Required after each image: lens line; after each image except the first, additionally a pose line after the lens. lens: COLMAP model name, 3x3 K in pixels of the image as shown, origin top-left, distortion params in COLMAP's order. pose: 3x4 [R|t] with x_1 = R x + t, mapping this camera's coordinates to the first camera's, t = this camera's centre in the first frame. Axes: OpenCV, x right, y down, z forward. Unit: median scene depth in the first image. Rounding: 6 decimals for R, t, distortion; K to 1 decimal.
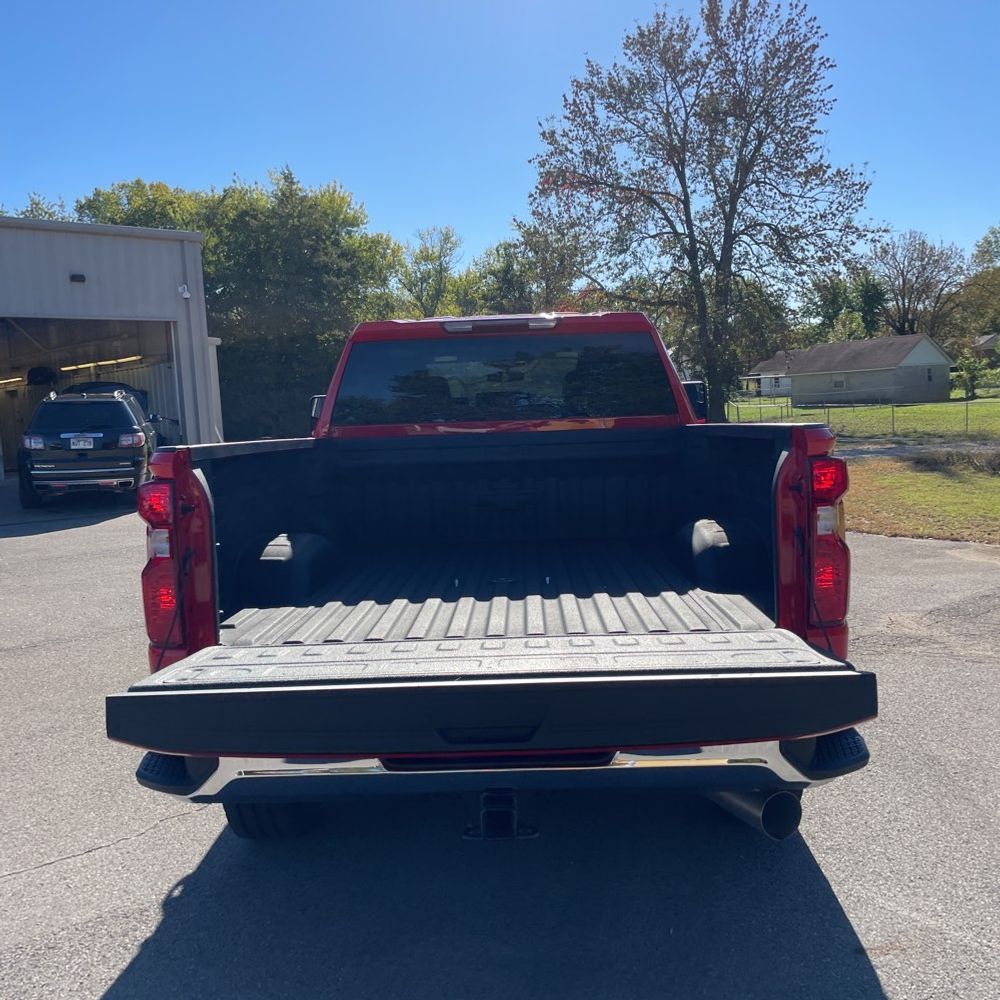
lens RADIAL K [[1041.2, 0, 499.5], [0, 1041.2, 519.9], [0, 0, 1]] dist [0.116824, -0.158504]
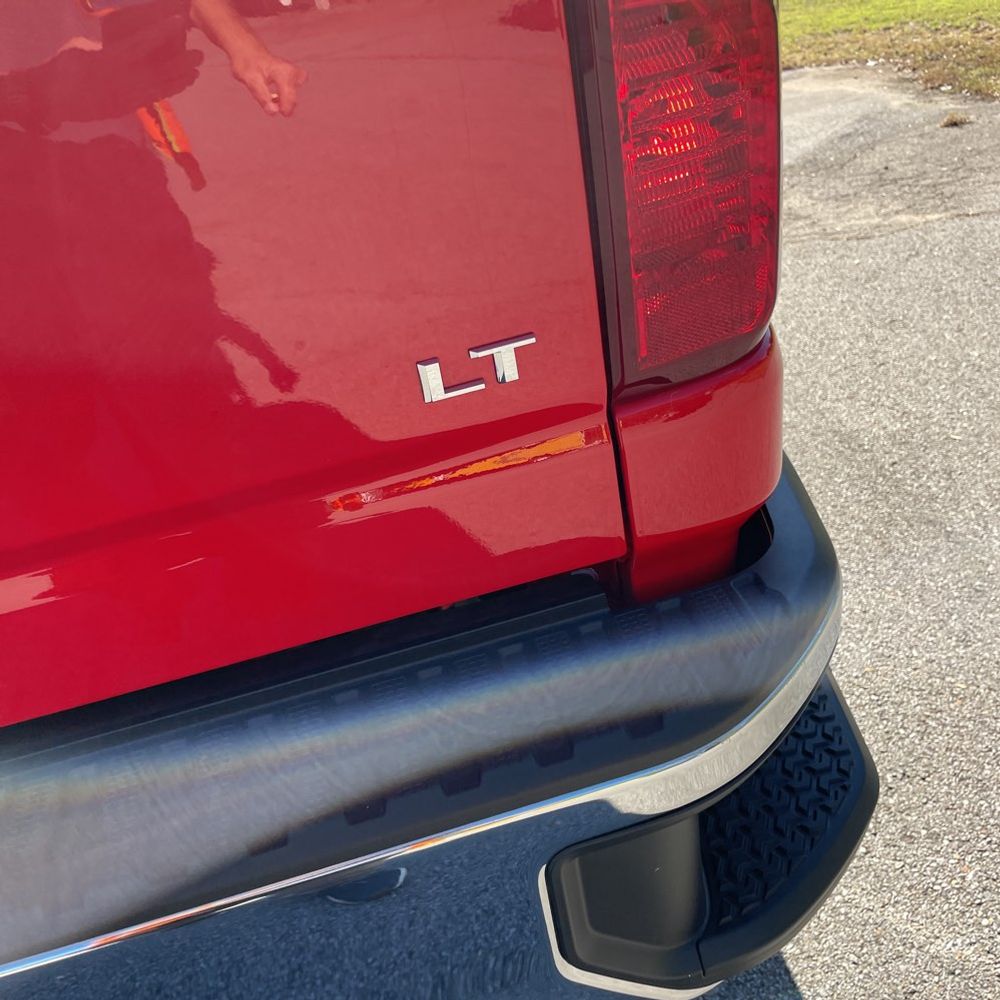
lens RADIAL K [[1069.1, 0, 500.0], [0, 1069.1, 500.0], [0, 0, 1]] dist [0.143155, 0.003112]
pose [[0.971118, -0.202472, 0.126234, 0.092223], [0.150082, 0.929643, 0.336512, 0.016758], [-0.185487, -0.307847, 0.933180, 0.309139]]
